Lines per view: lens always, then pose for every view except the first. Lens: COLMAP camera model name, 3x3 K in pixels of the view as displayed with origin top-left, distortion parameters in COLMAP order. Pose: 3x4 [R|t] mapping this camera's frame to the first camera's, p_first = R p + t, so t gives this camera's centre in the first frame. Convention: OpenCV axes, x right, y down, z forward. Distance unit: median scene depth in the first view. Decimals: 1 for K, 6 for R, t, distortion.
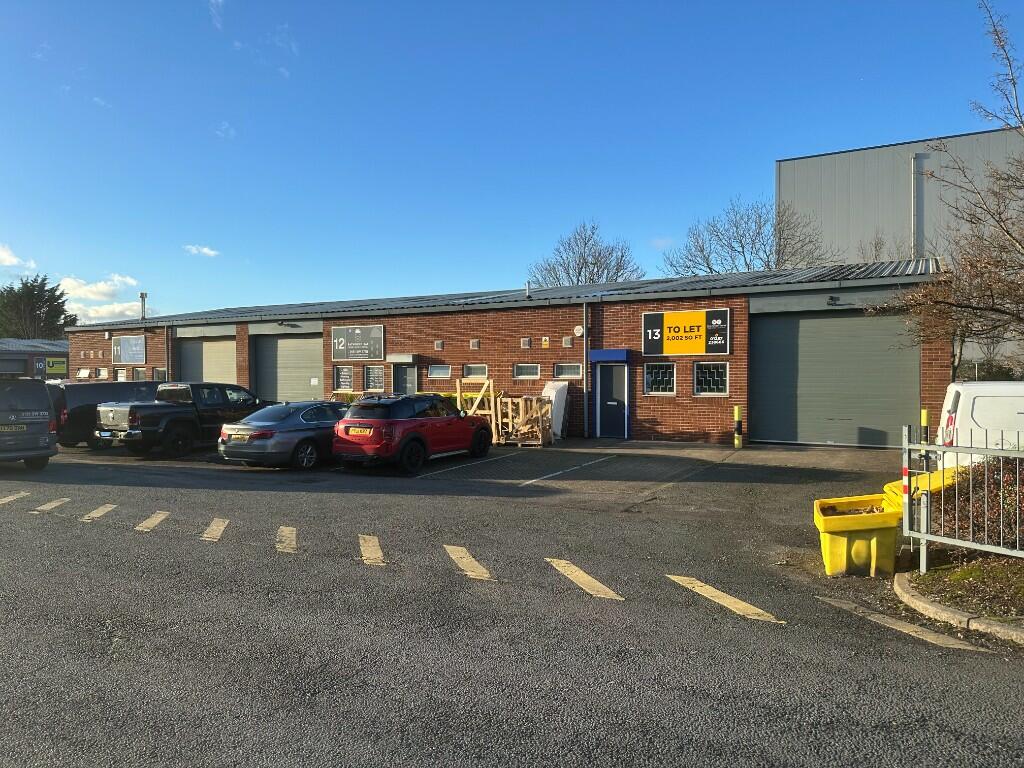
lens RADIAL K [[711.6, 0, 504.7], [0, 711.6, 391.7], [0, 0, 1]] dist [0.047853, -0.052578]
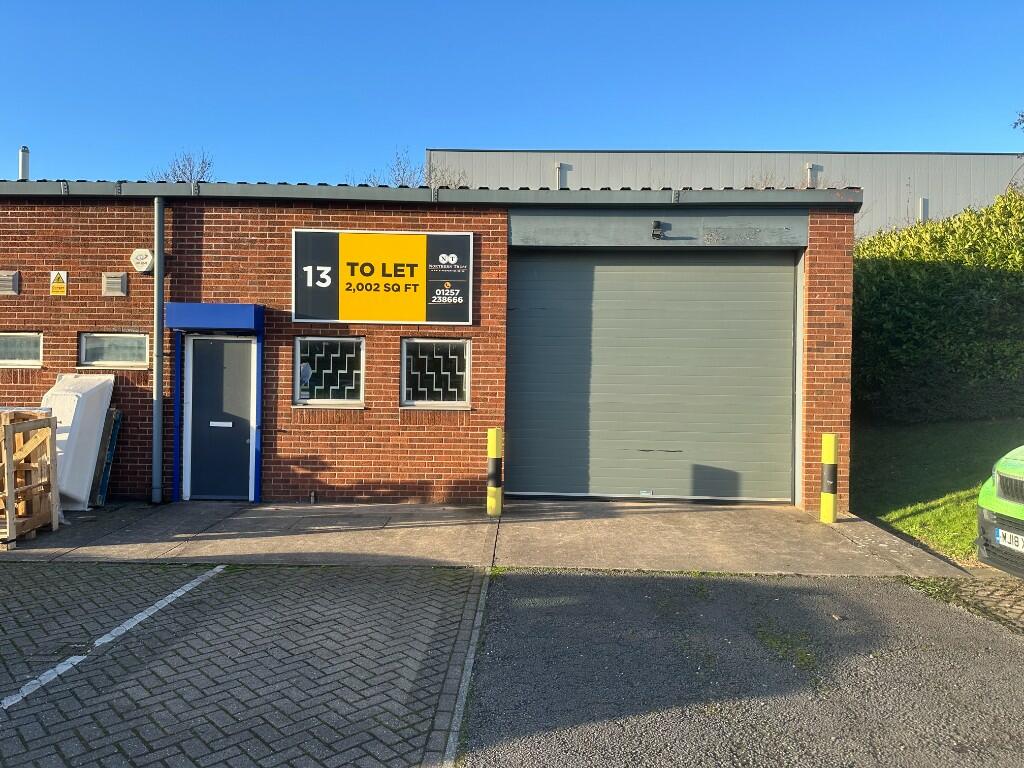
lens RADIAL K [[711.6, 0, 519.8], [0, 711.6, 384.1], [0, 0, 1]] dist [0.047853, -0.052578]
pose [[0.864197, 0.016783, 0.502873, 0.088777], [-0.004025, 0.999642, -0.026444, 0.002256], [-0.503137, 0.020829, 0.863956, 0.528559]]
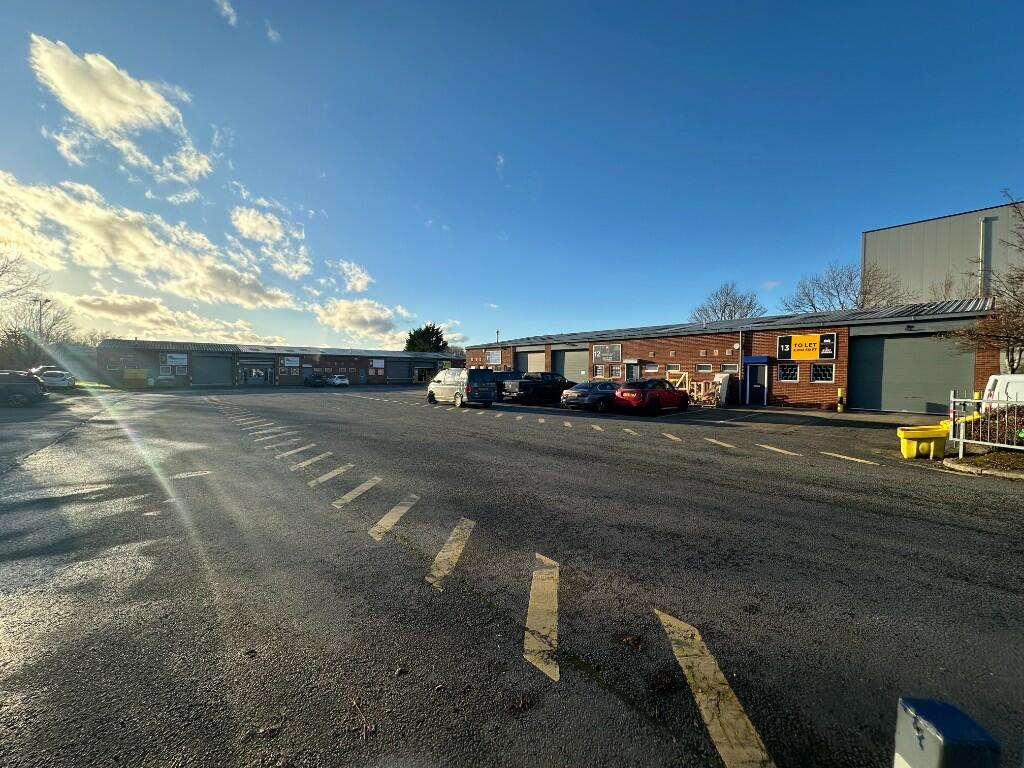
lens RADIAL K [[408.3, 0, 509.1], [0, 408.3, 384.0], [0, 0, 1]] dist [-0.007072, 0.002340]
pose [[0.941401, 0.021146, -0.336625, -0.100216], [-0.019000, 0.999773, 0.009669, 0.013932], [0.336753, -0.002707, 0.941589, -0.208906]]
